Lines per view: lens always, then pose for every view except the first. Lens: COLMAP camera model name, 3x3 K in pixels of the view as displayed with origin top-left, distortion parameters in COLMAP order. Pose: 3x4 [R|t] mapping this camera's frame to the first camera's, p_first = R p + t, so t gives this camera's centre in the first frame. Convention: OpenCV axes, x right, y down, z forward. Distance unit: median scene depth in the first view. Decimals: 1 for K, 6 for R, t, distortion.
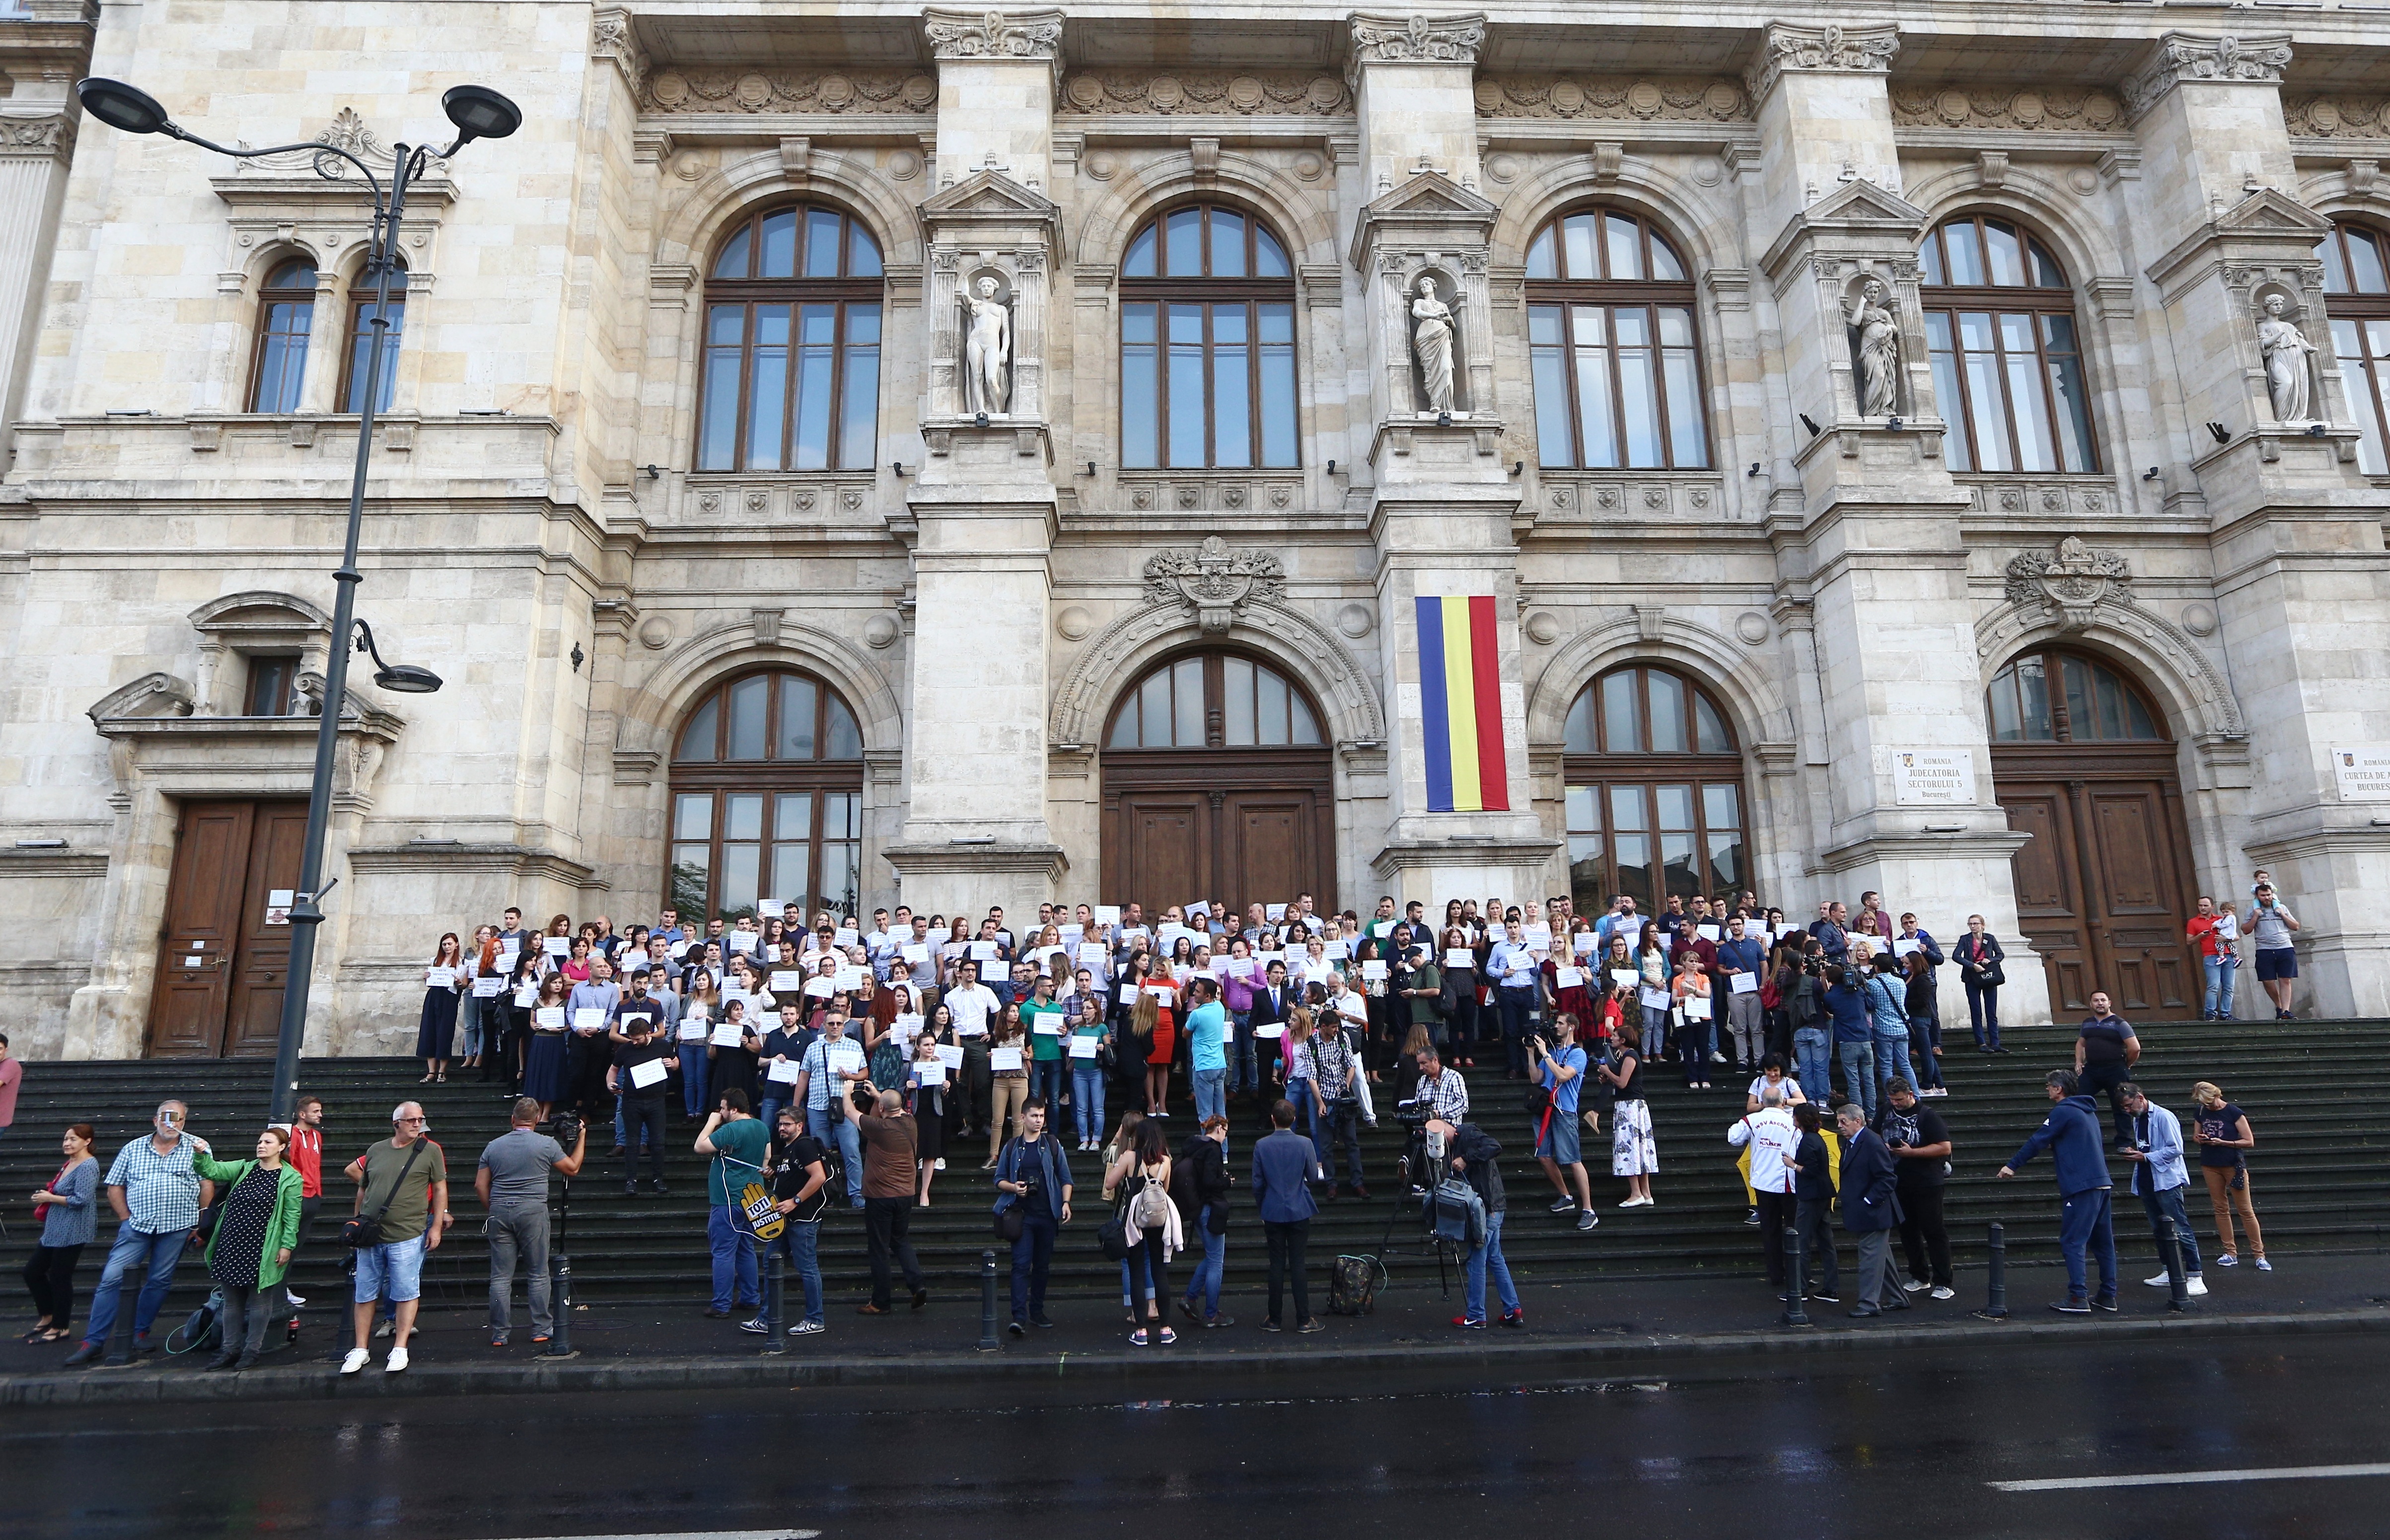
lens RADIAL K [[1411.7, 0, 1217.5], [0, 1411.7, 744.5], [0, 0, 1]] dist [-0.068390, 0.046255]
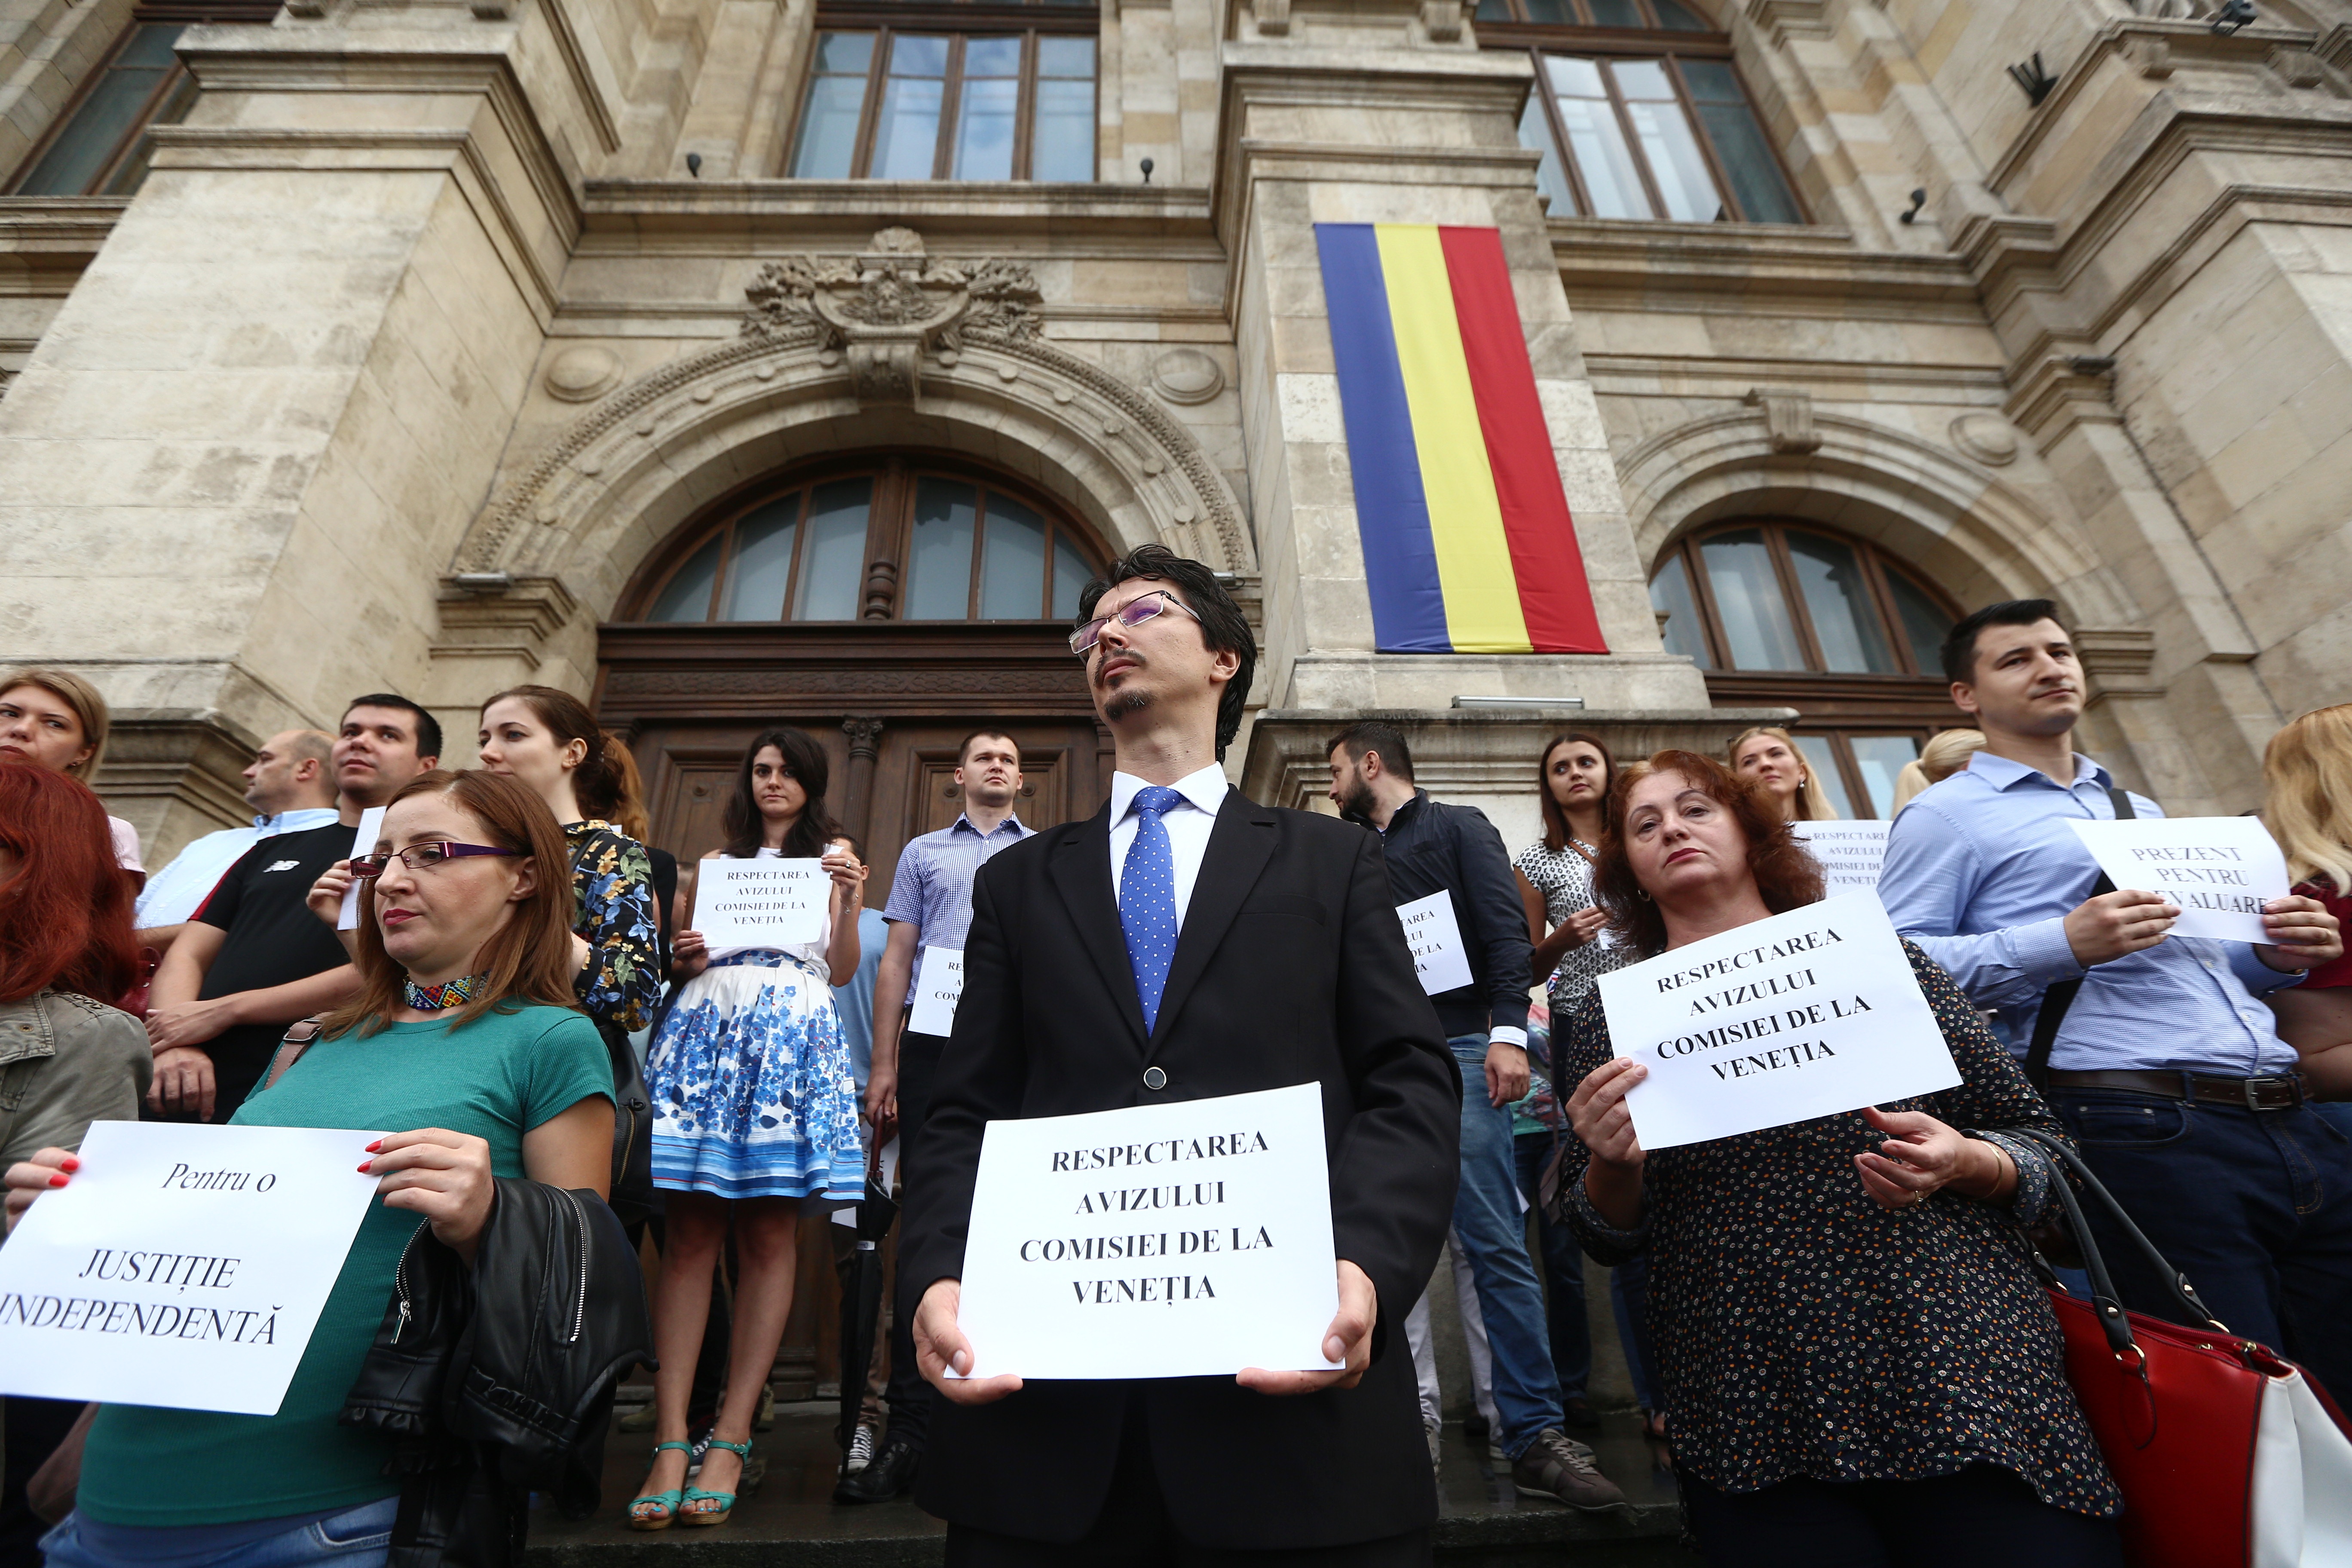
lens RADIAL K [[1061.3, 0, 1176.0], [0, 1061.3, 784.0], [0, 0, 1]] dist [-0.054072, 0.017304]
pose [[0.999883, -0.004409, 0.014637, 0.088501], [0.007837, 0.969945, -0.243199, 0.130188], [-0.013125, 0.243285, 0.969866, 0.700055]]
